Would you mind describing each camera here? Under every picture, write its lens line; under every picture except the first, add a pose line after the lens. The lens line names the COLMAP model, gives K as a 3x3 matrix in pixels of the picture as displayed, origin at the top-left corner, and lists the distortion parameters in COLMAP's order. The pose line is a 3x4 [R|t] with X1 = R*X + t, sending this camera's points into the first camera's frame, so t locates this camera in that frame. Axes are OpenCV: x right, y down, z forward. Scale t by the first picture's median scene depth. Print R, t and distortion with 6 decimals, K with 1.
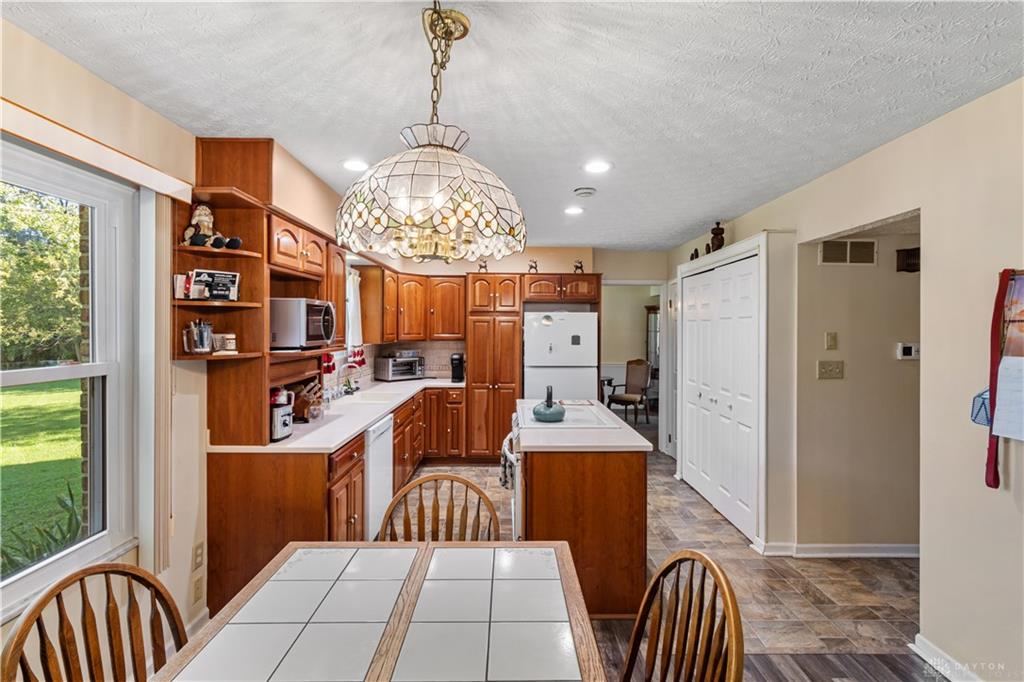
lens RADIAL K [[472.1, 0, 509.2], [0, 472.1, 324.4], [0, 0, 1]] dist [0.000341, 0.000496]
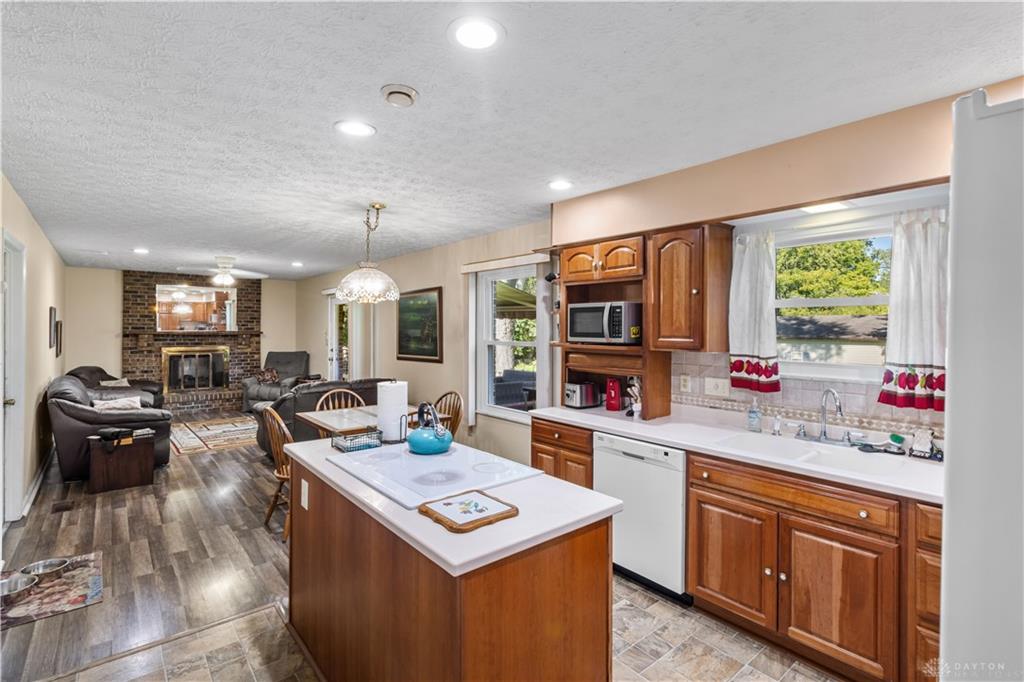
lens RADIAL K [[476.8, 0, 513.4], [0, 476.8, 330.0], [0, 0, 1]] dist [0.000858, 0.000560]
pose [[-0.764976, -0.002533, -0.644053, 0.345347], [-0.001114, 0.999996, -0.002609, 0.012996], [0.644057, -0.001279, -0.764976, 1.236991]]
